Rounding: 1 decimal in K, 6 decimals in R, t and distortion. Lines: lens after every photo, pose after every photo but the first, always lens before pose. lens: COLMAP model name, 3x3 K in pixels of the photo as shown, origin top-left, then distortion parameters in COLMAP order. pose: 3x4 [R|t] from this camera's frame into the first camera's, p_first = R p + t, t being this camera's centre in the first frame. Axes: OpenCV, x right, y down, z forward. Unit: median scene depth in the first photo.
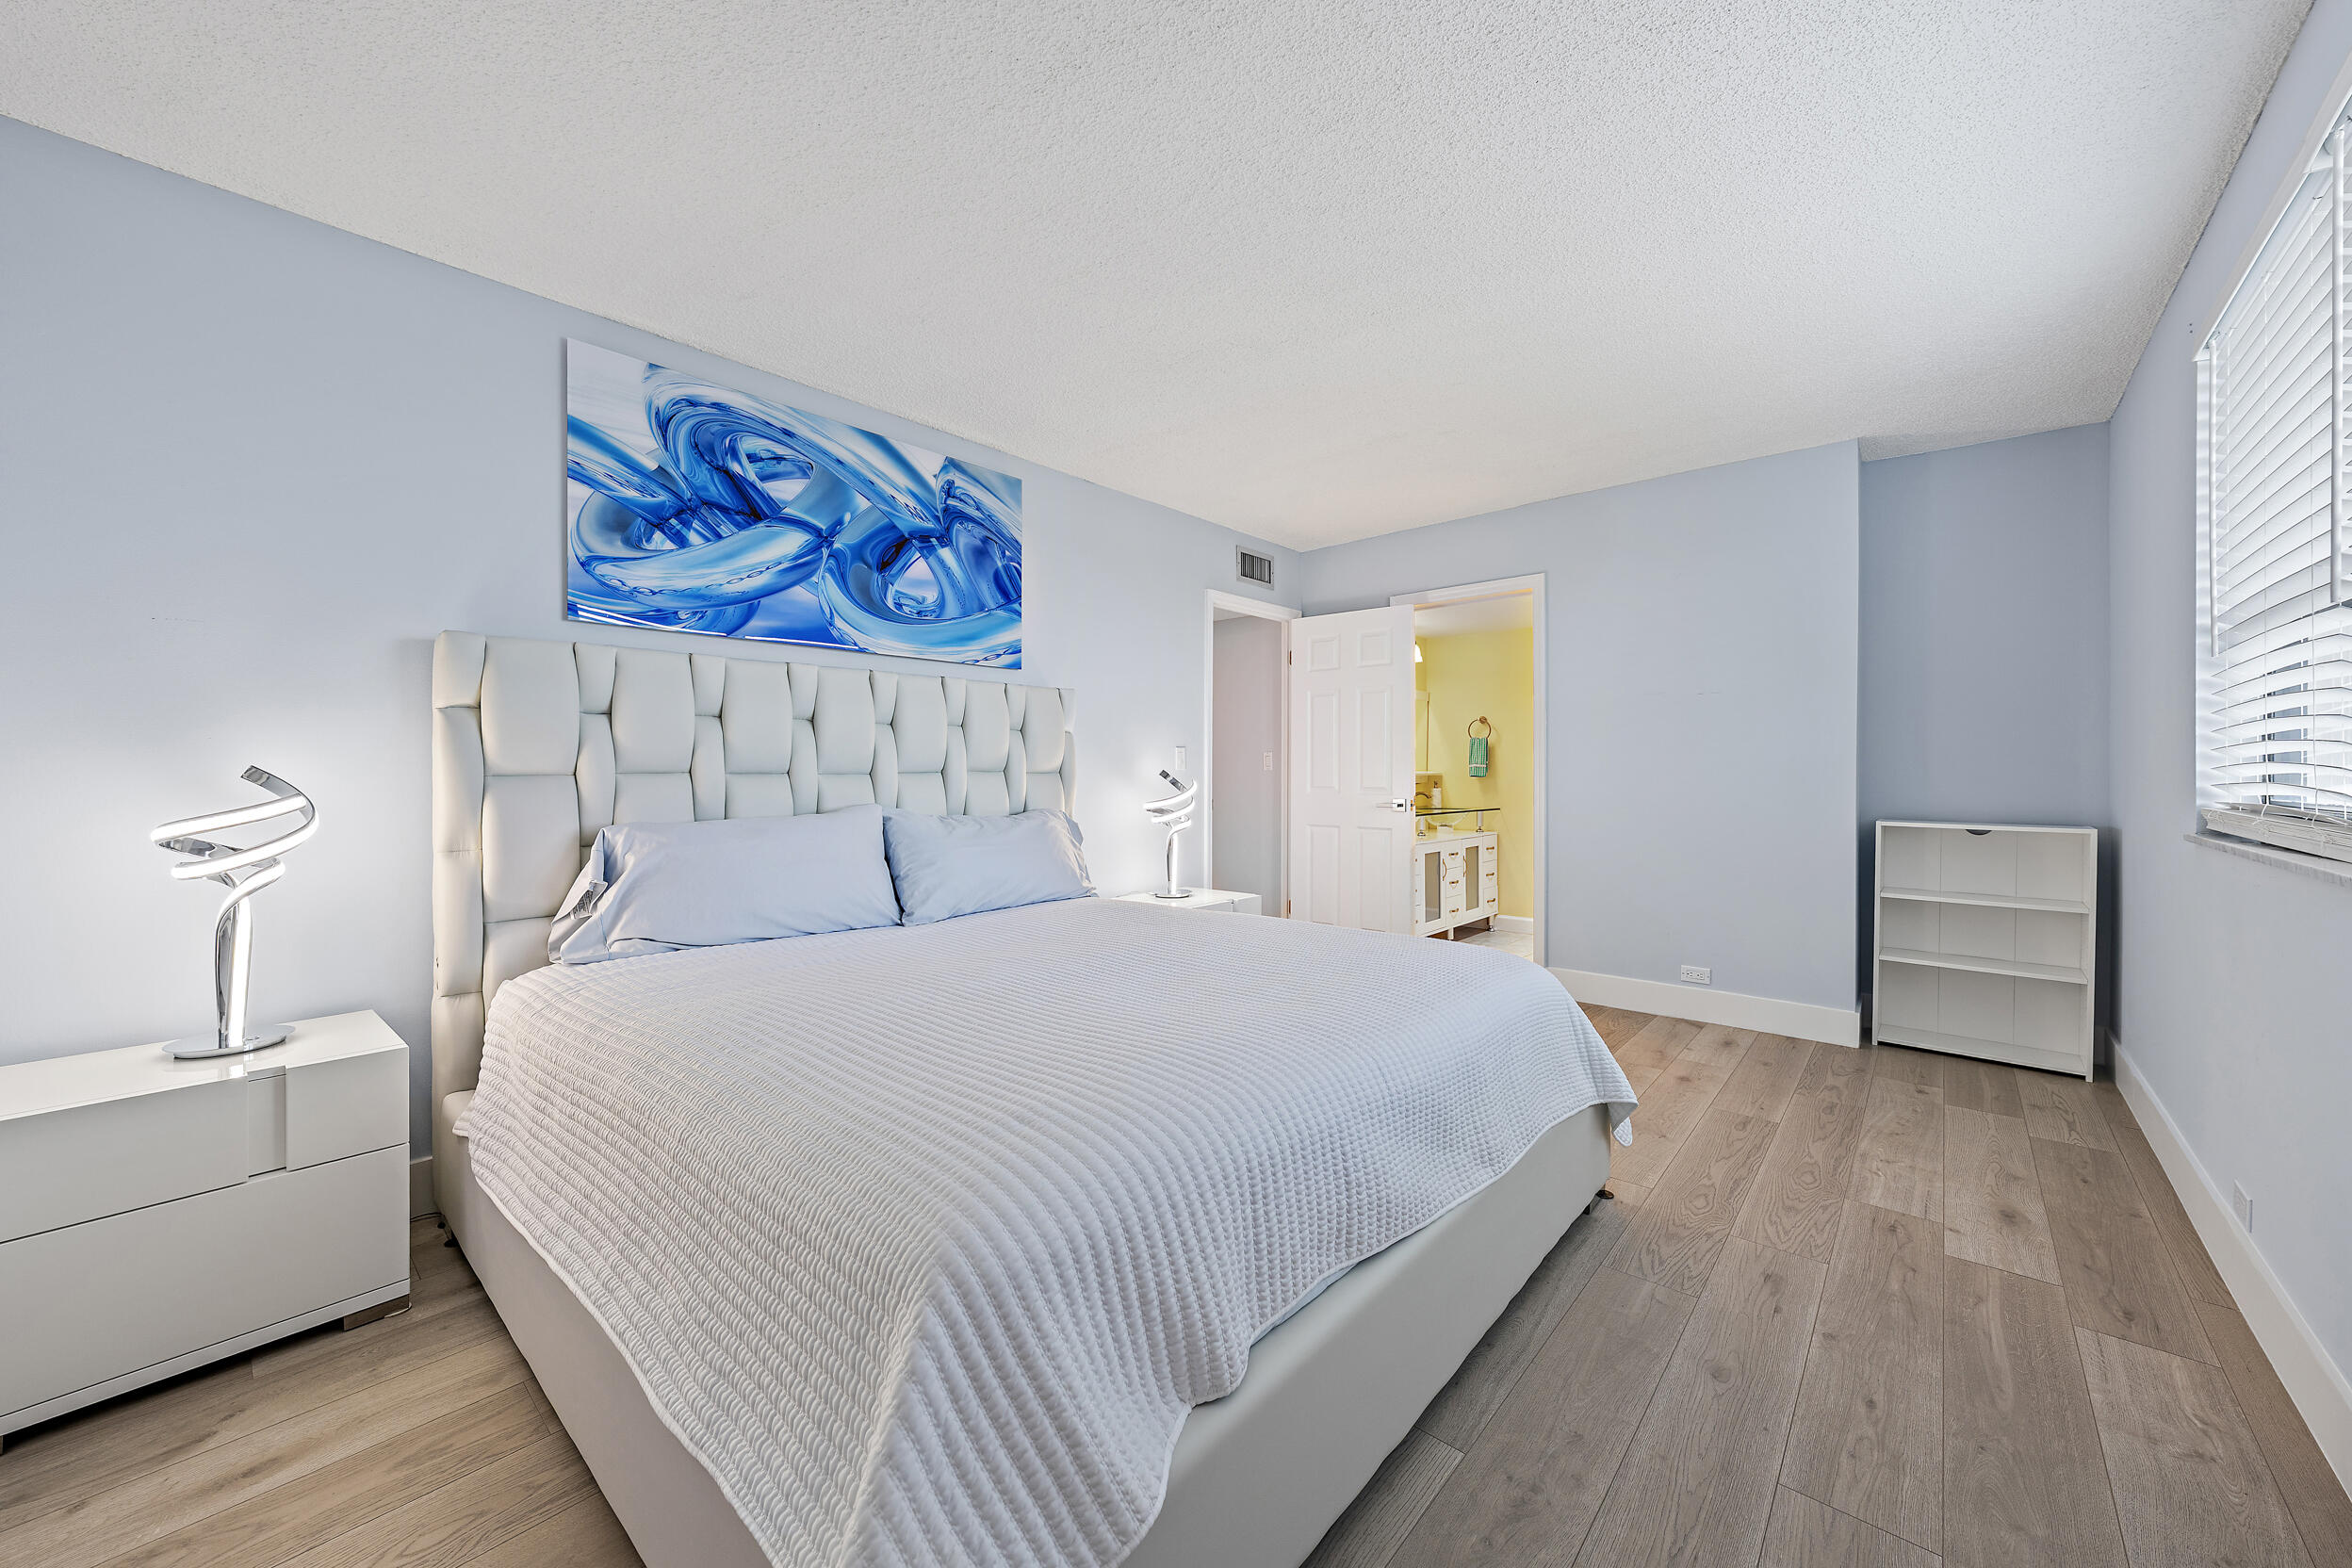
lens RADIAL K [[899.9, 0, 1190.5], [0, 899.9, 778.2], [0, 0, 1]] dist [-0.001521, -0.000065]
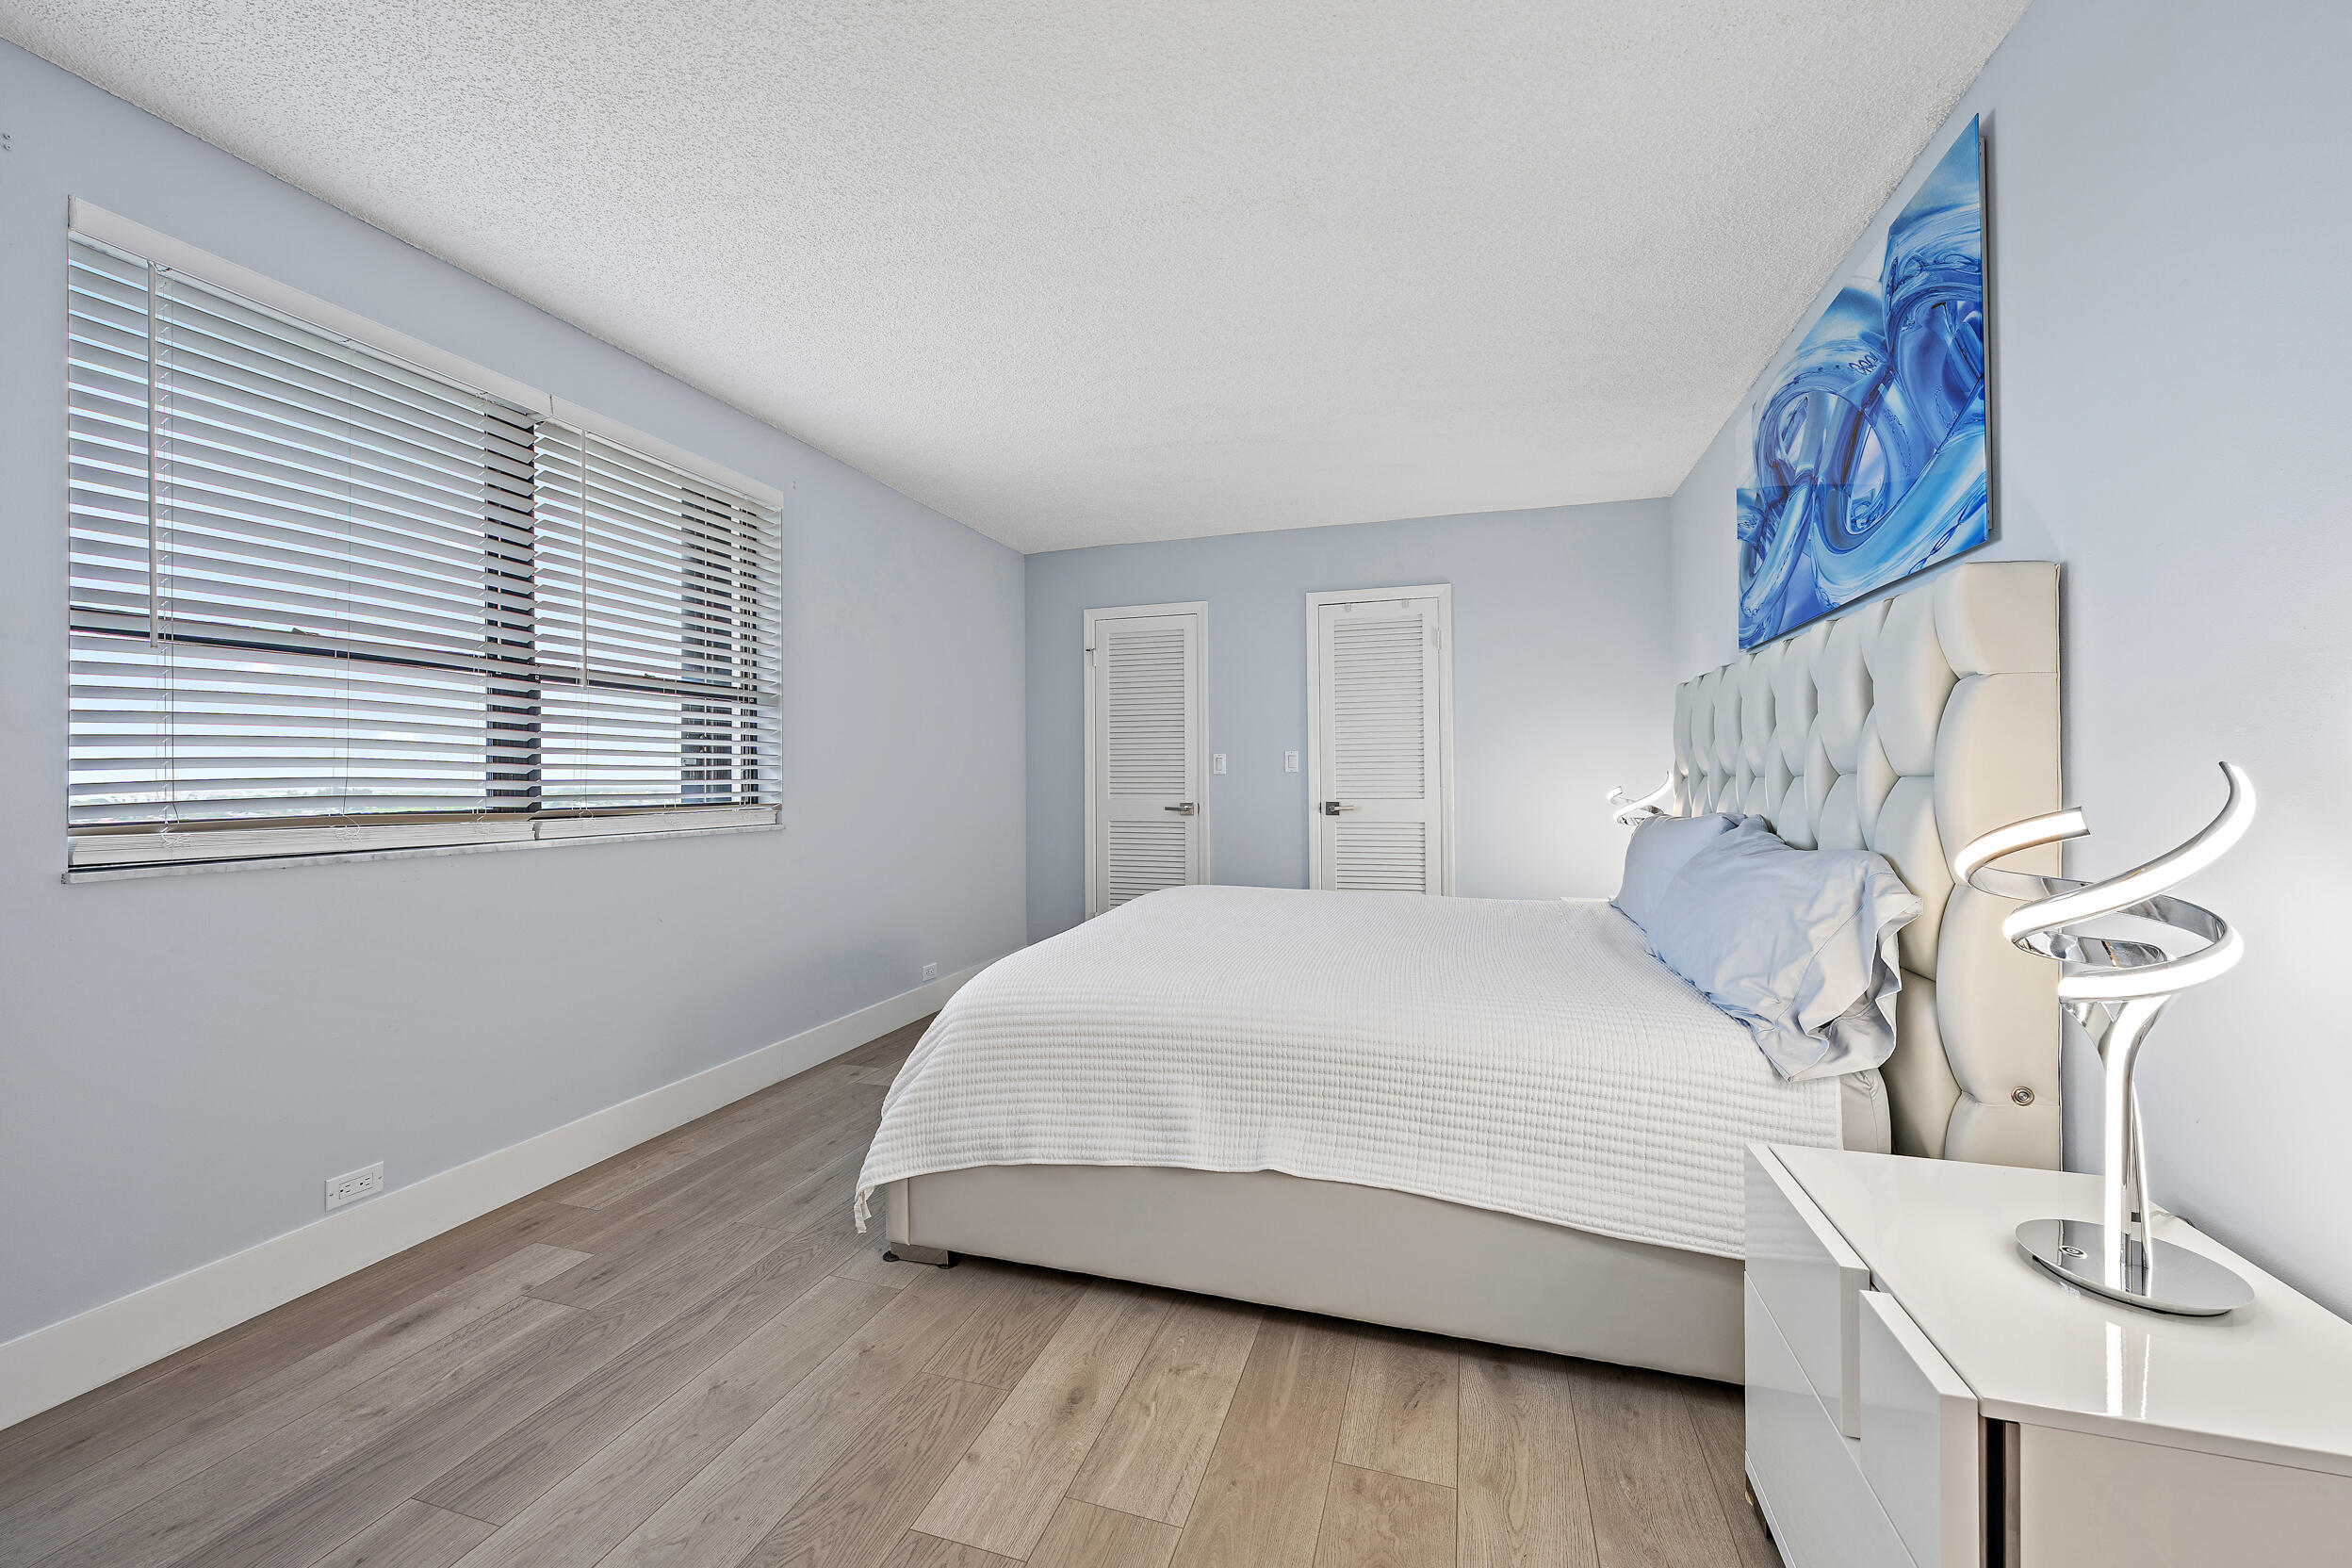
lens RADIAL K [[886.8, 0, 1179.5], [0, 886.8, 780.6], [0, 0, 1]] dist [-0.002502, -0.000019]
pose [[-0.918771, 0.010760, -0.394644, 0.569074], [0.008630, 0.999937, 0.007173, -0.013295], [0.394696, 0.003184, -0.918806, 2.020576]]
